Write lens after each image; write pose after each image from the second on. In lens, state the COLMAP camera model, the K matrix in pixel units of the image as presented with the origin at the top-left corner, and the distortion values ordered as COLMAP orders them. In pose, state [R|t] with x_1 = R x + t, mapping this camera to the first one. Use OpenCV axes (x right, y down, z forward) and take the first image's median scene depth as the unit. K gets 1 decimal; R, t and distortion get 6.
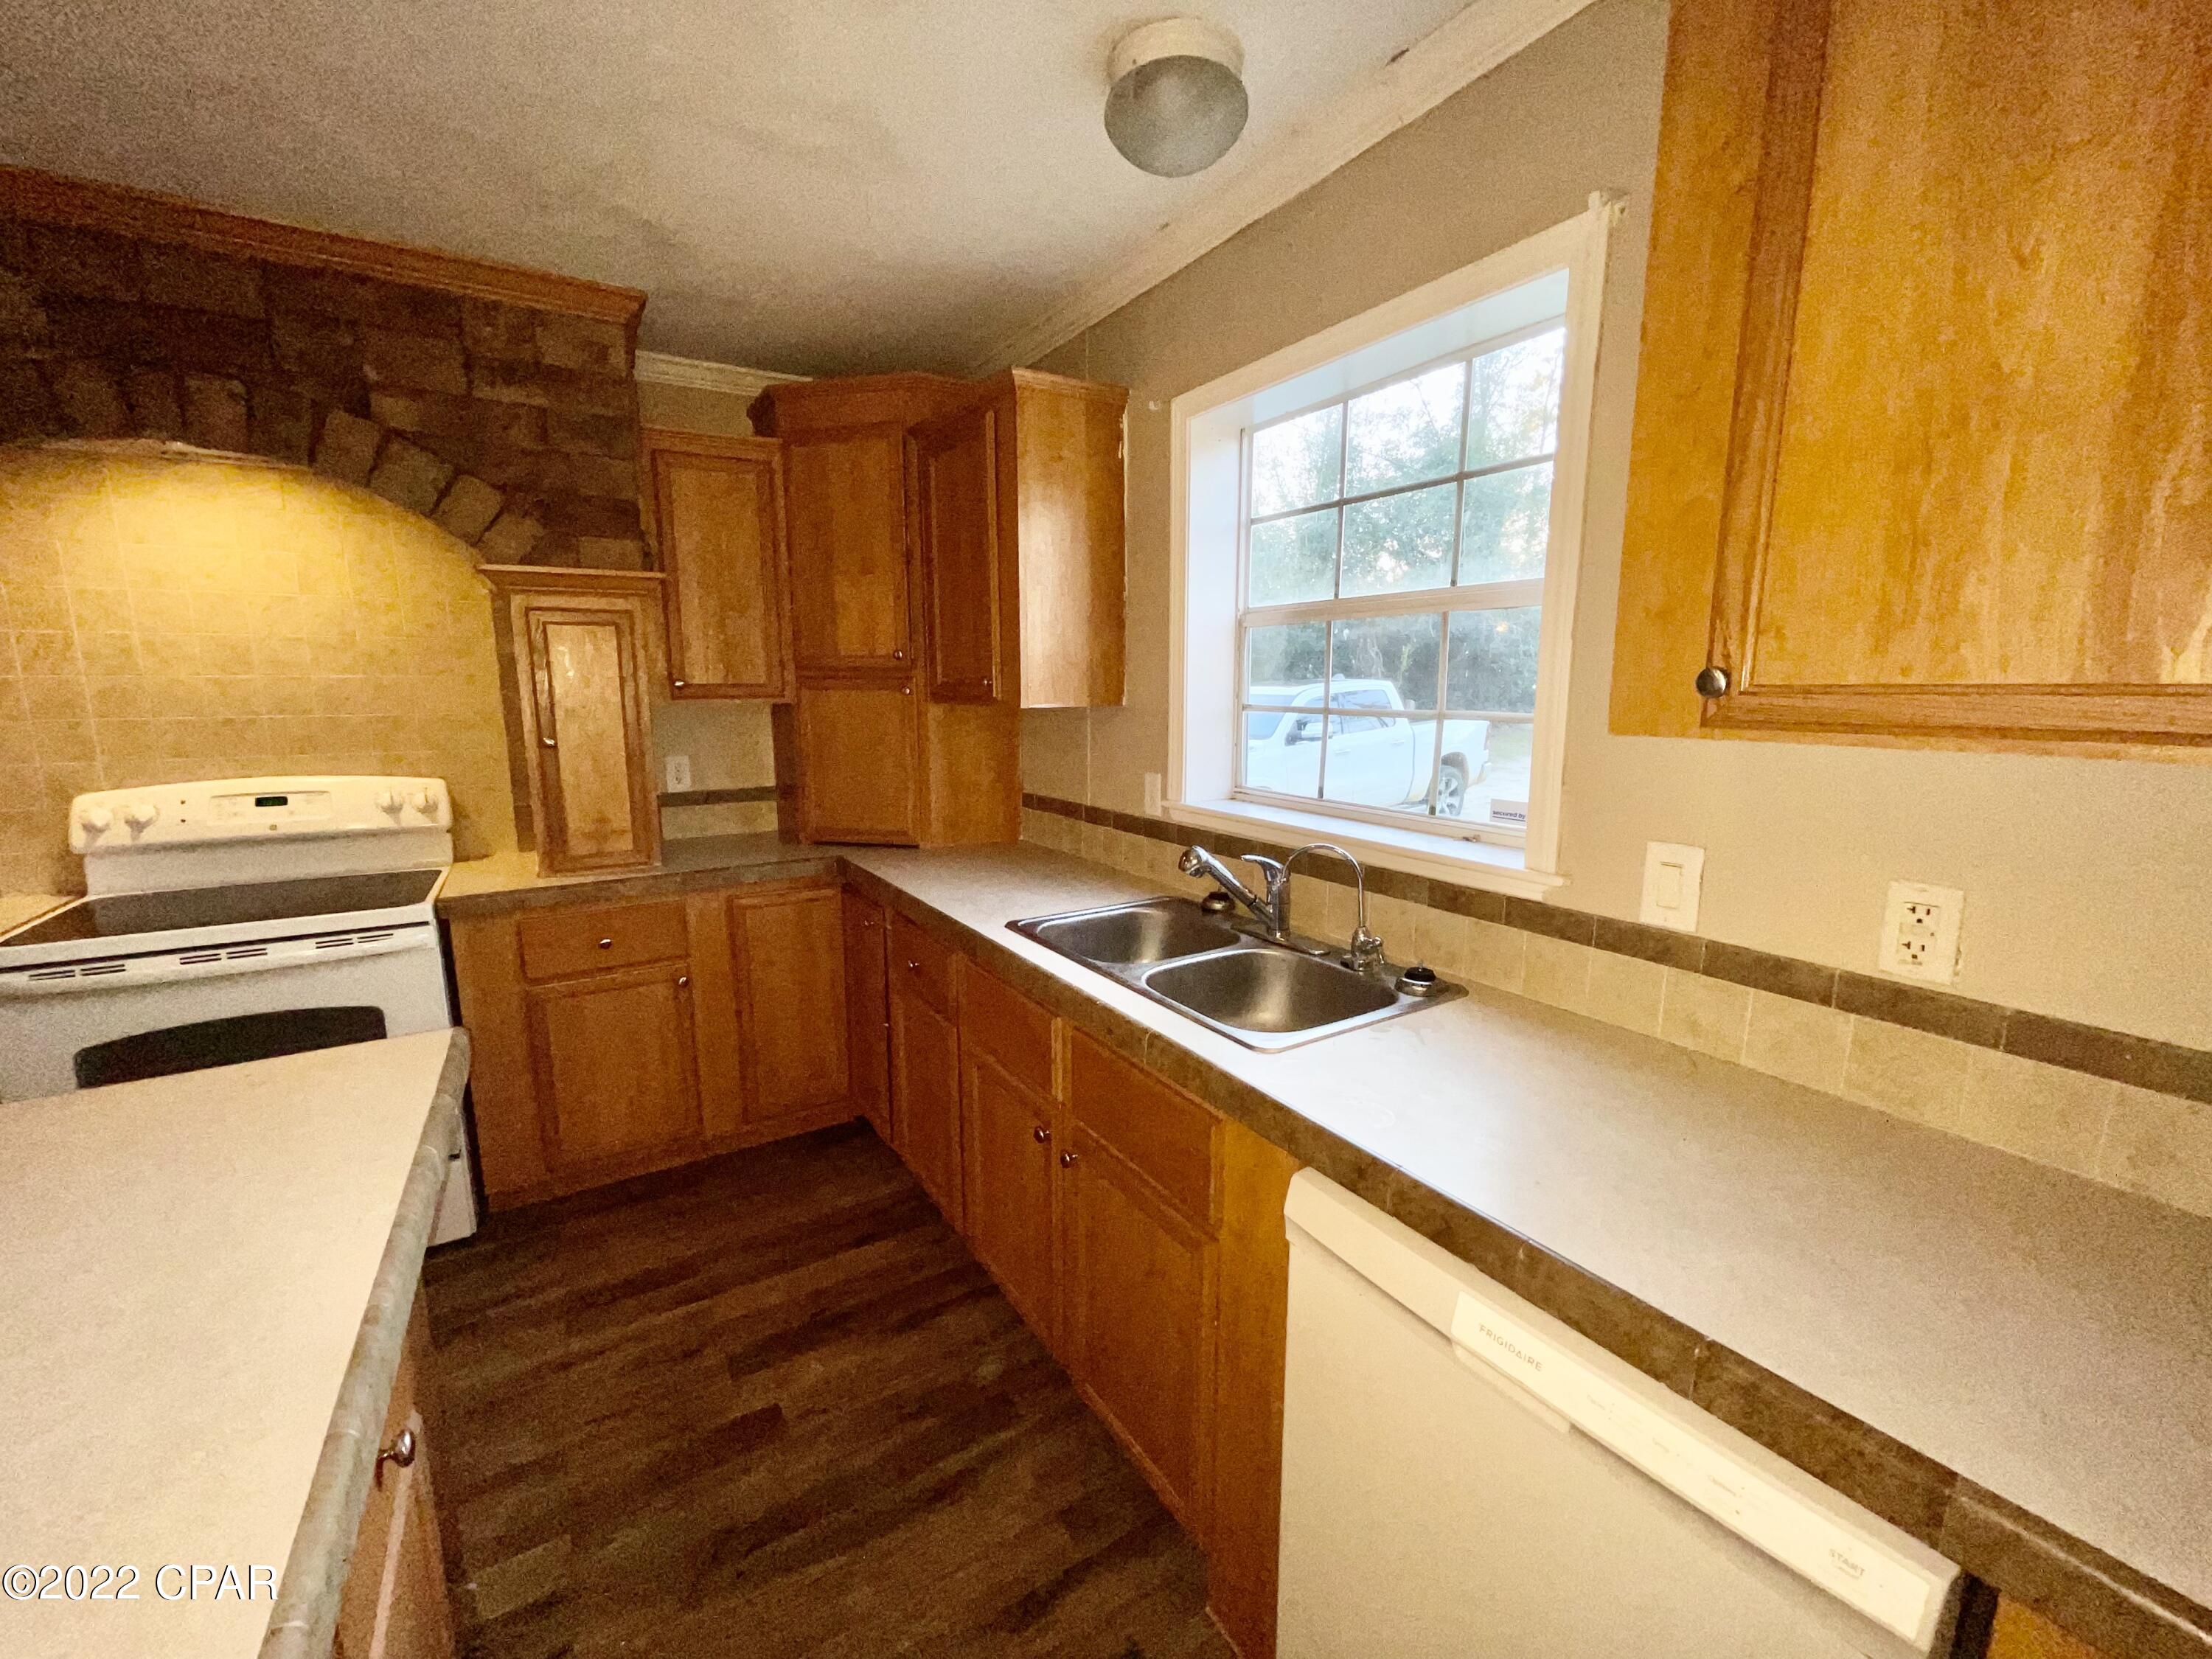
lens RADIAL K [[896.3, 0, 1101.8], [0, 896.3, 835.0], [0, 0, 1]] dist [0.000421, -0.000650]
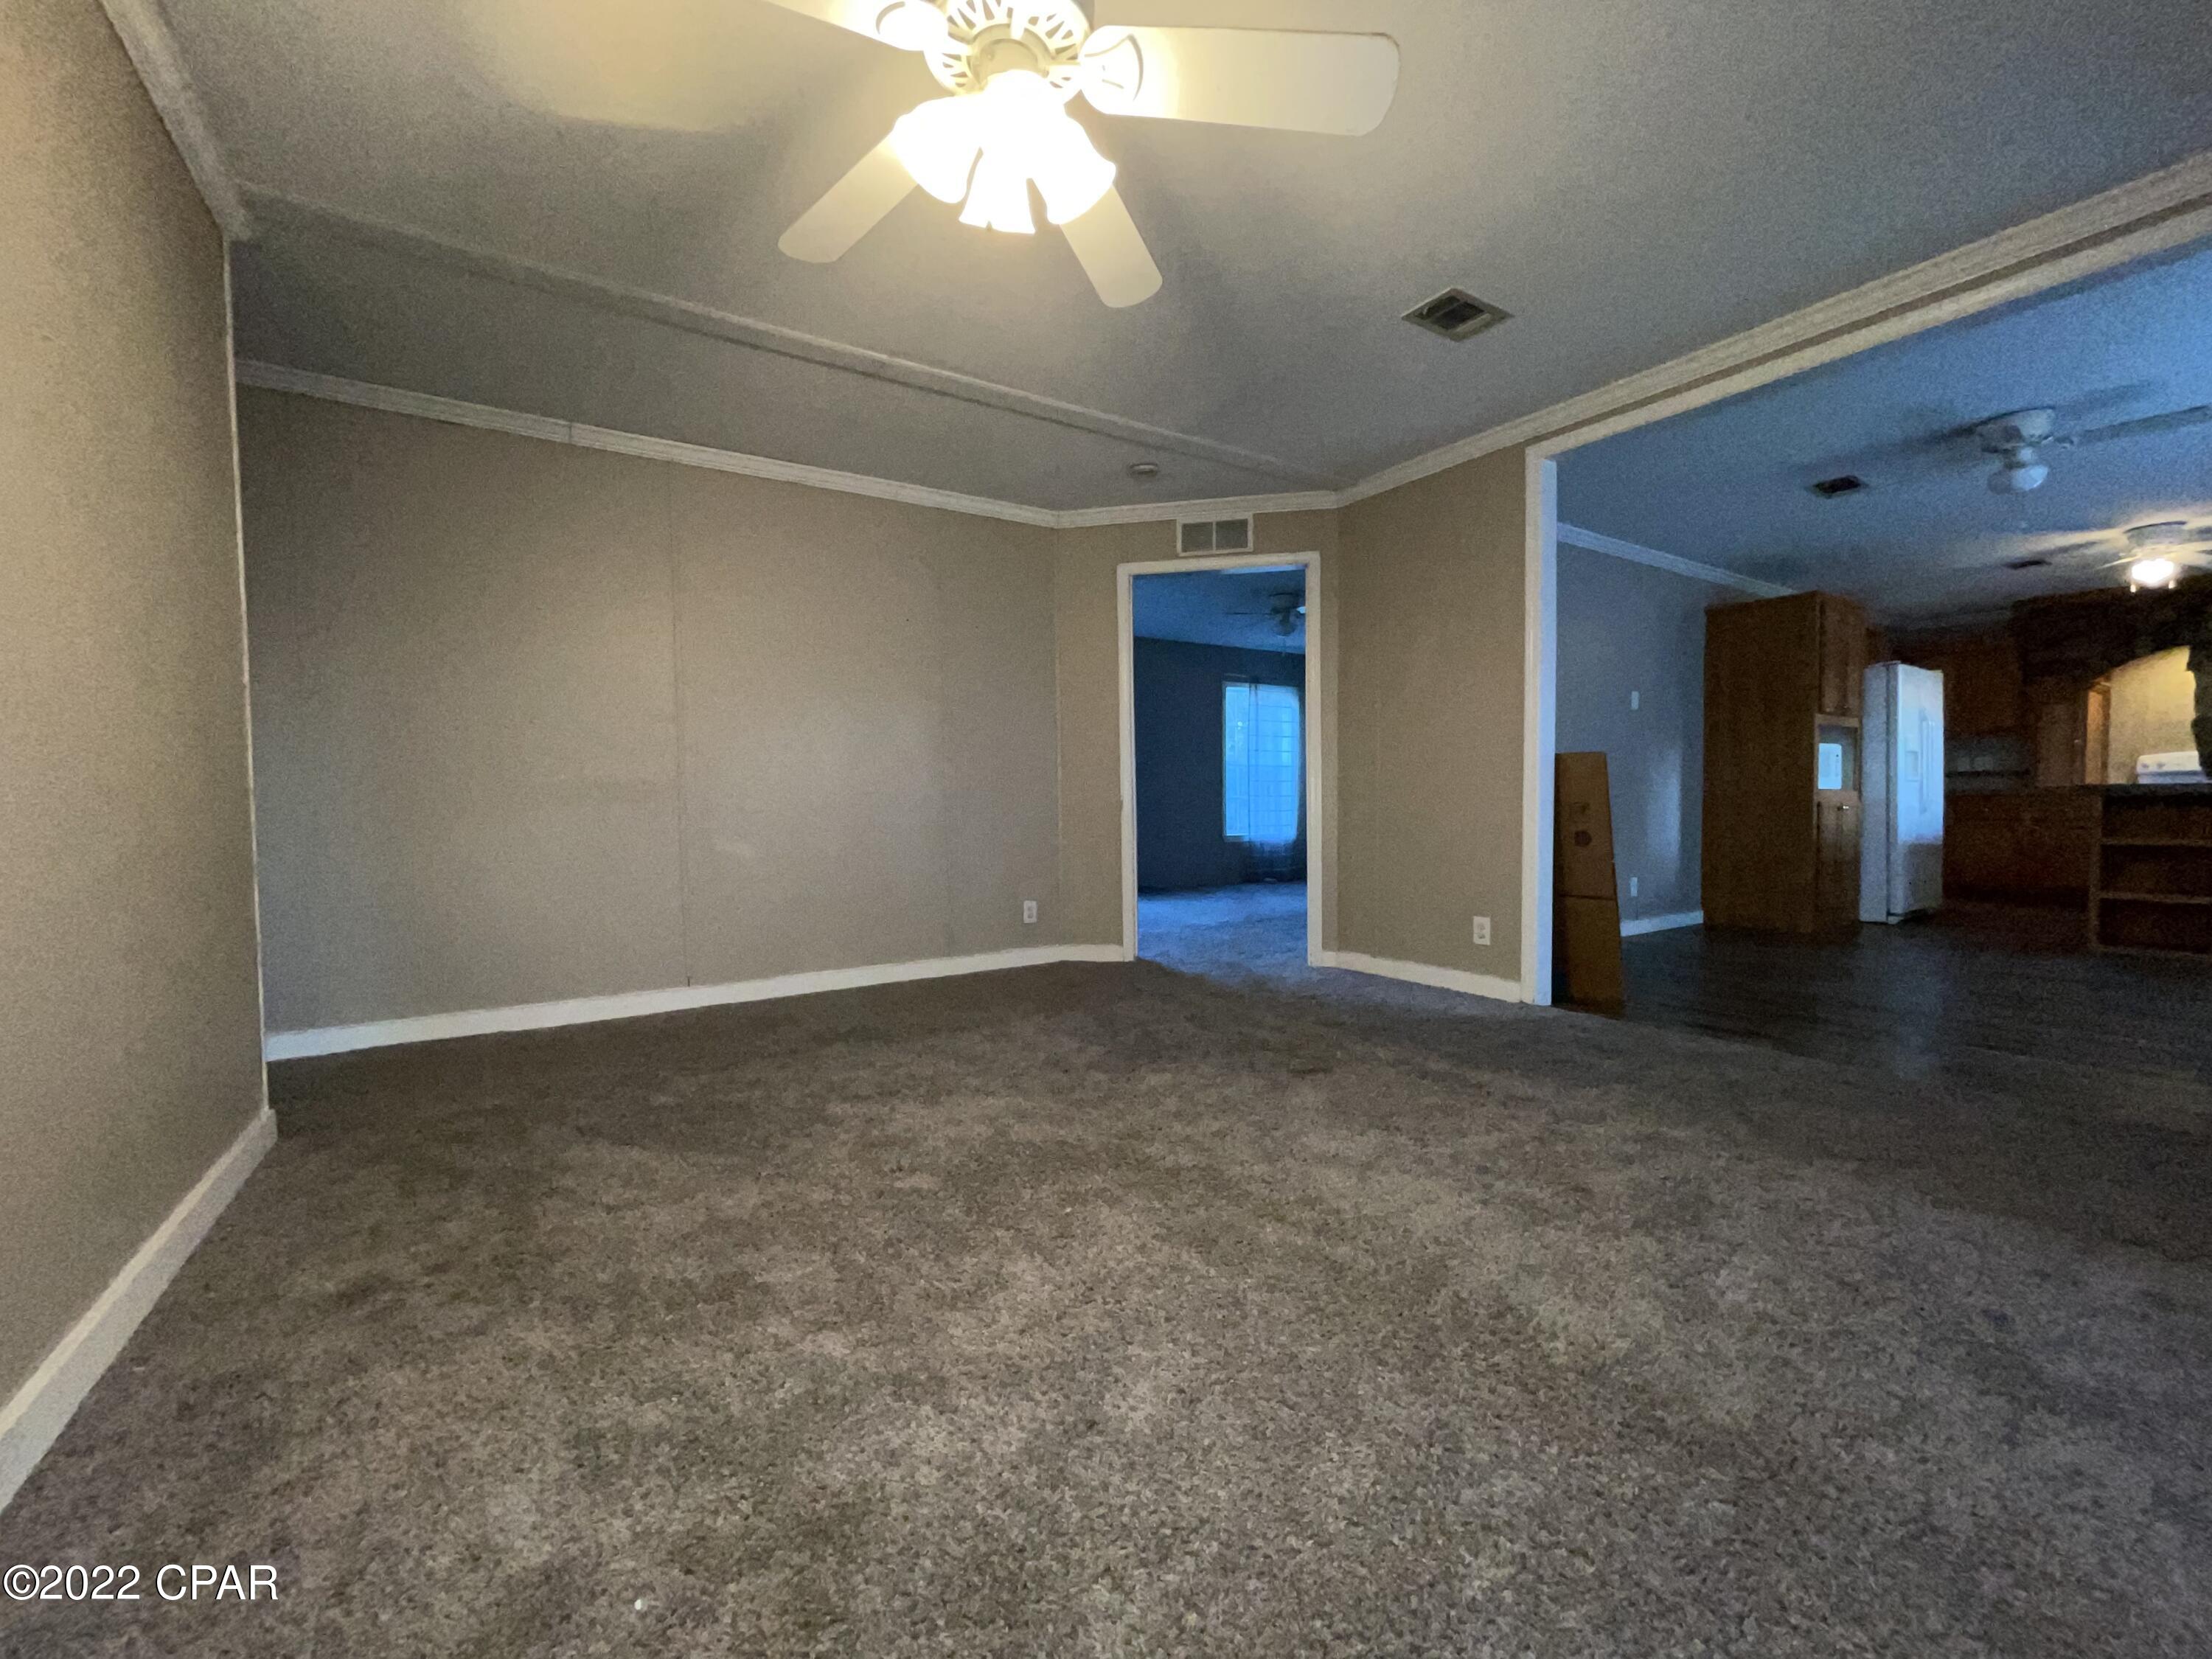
lens RADIAL K [[886.8, 0, 1108.7], [0, 886.8, 831.7], [0, 0, 1]] dist [-0.000547, -0.000072]
pose [[0.024707, 0.038397, -0.998957, 1.765311], [-0.159059, 0.986684, 0.033991, 0.639642], [0.986960, 0.158054, 0.030485, -2.453048]]
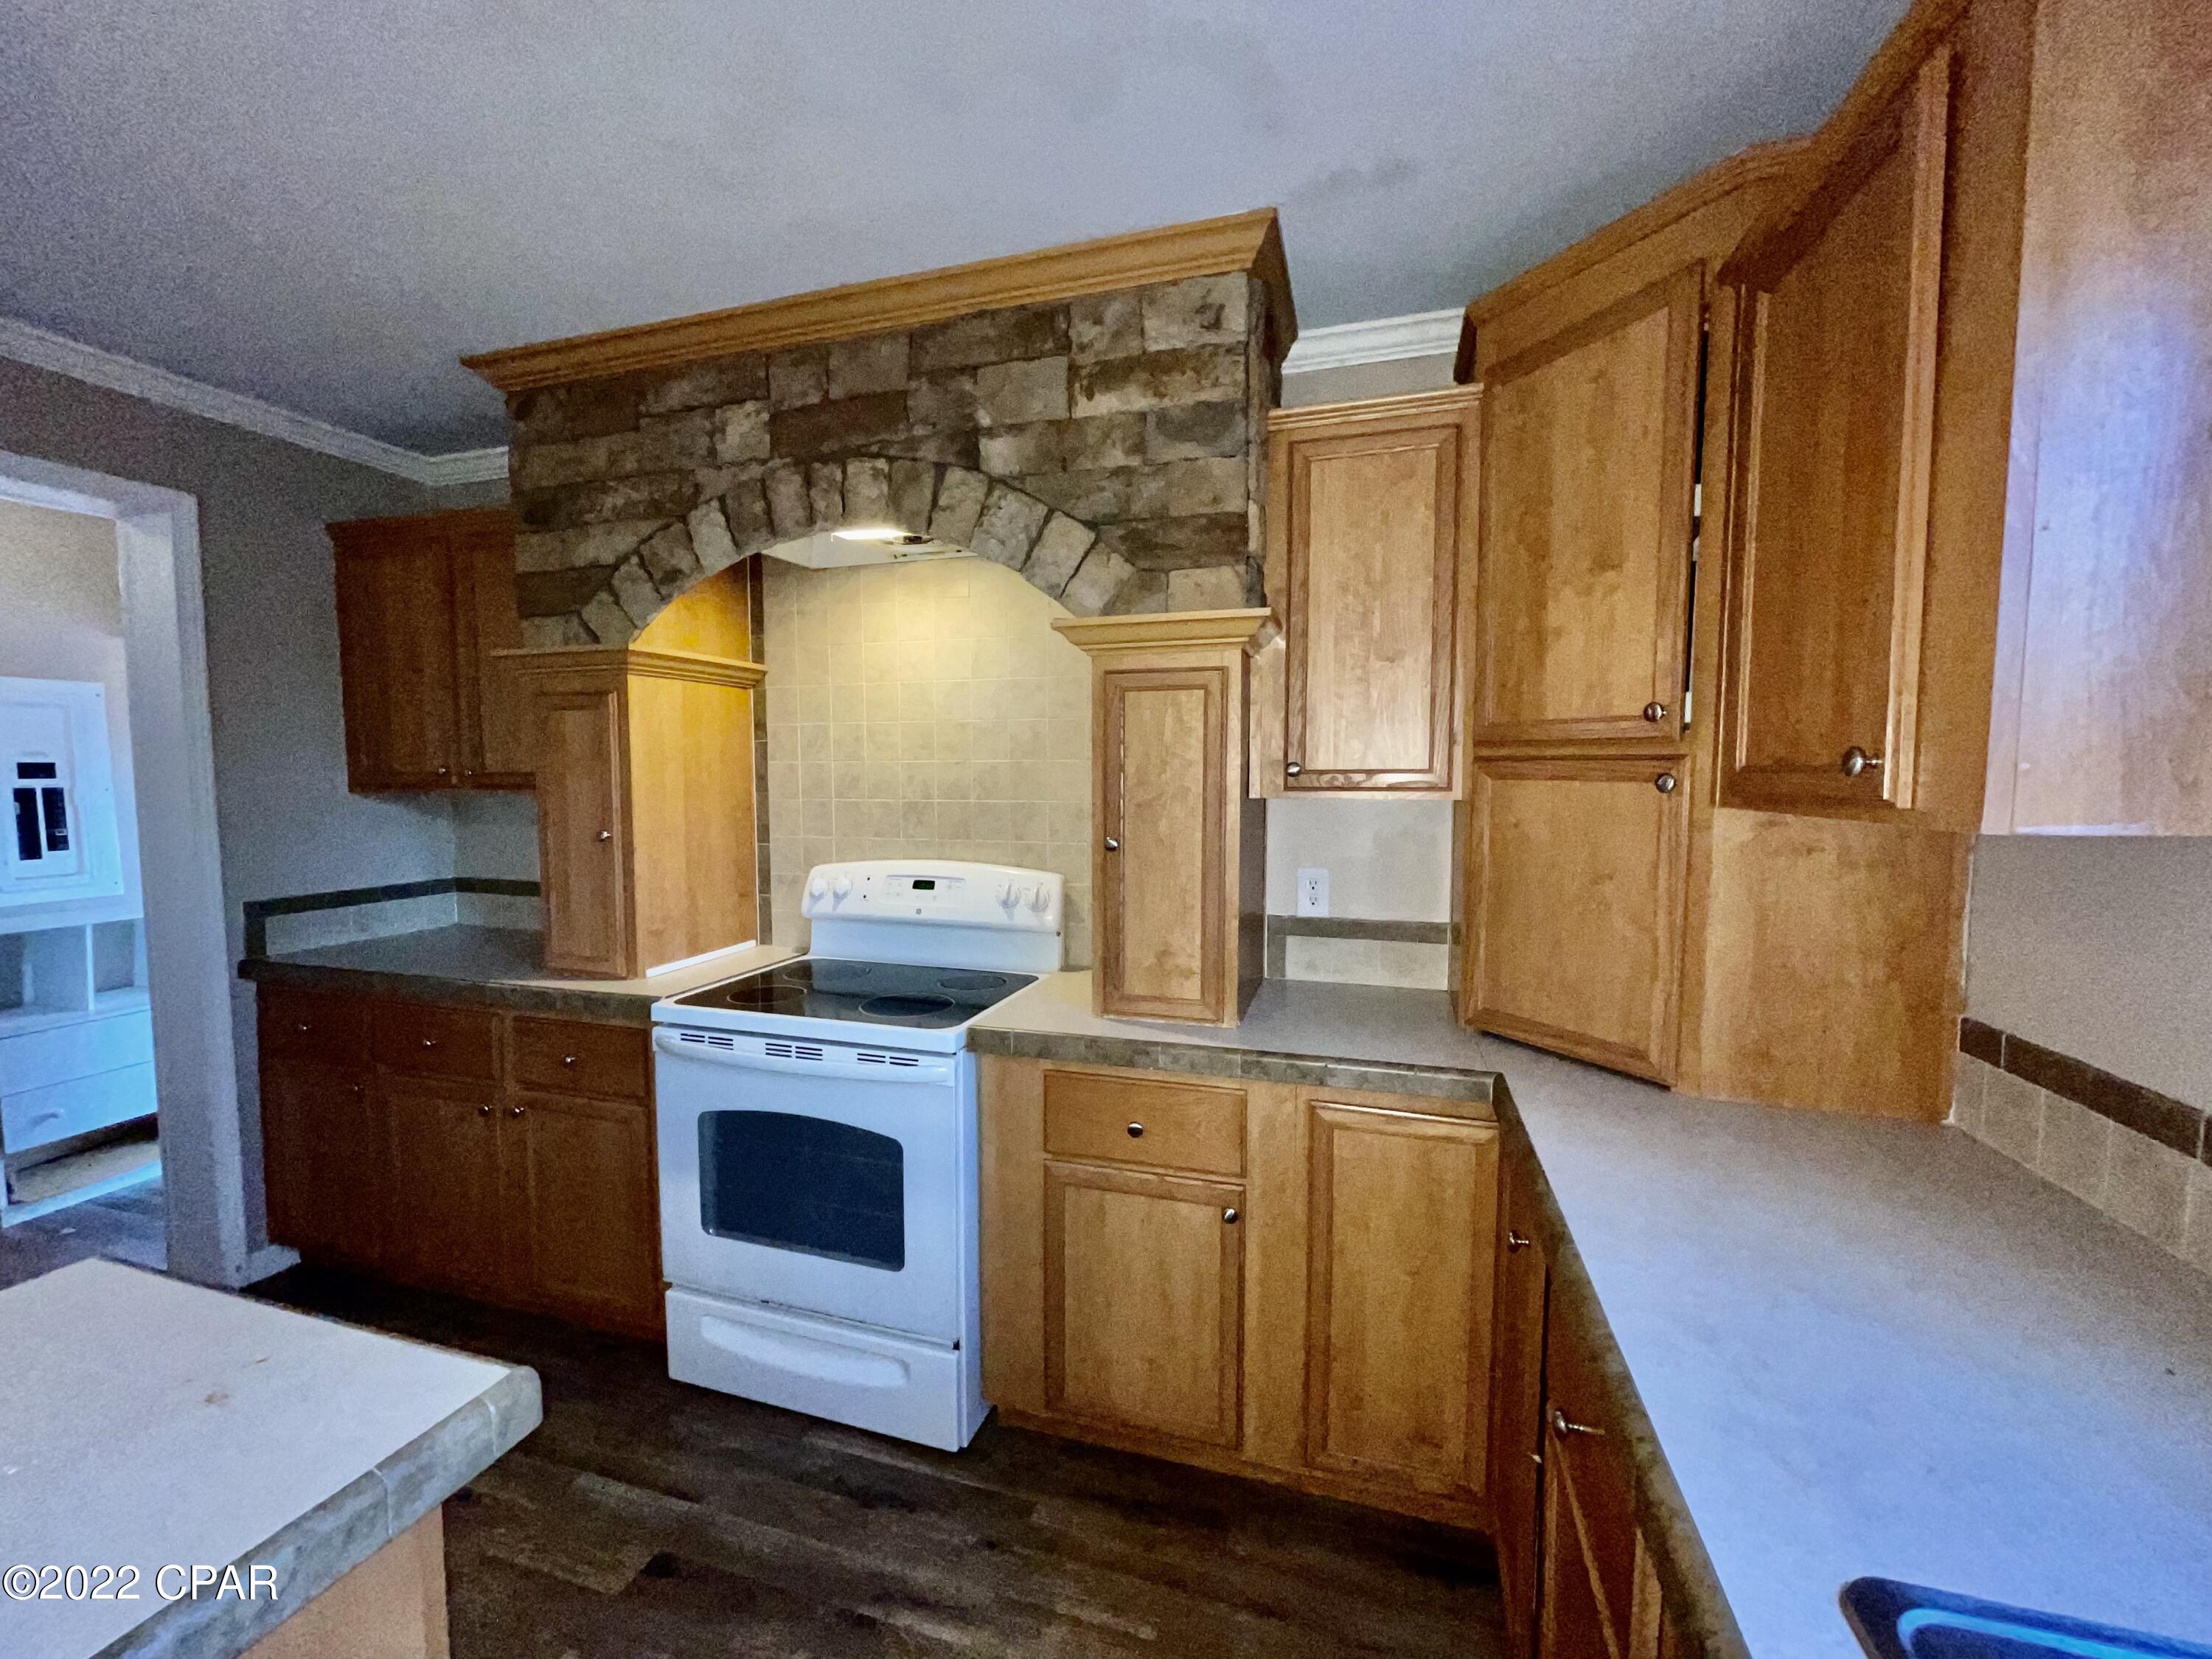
lens RADIAL K [[886.8, 0, 1108.7], [0, 886.8, 831.7], [0, 0, 1]] dist [-0.000547, -0.000072]
pose [[0.655886, 0.053263, -0.752978, -0.050979], [-0.129220, 0.990706, -0.042480, -0.079333], [0.743717, 0.125162, 0.656673, 0.488861]]
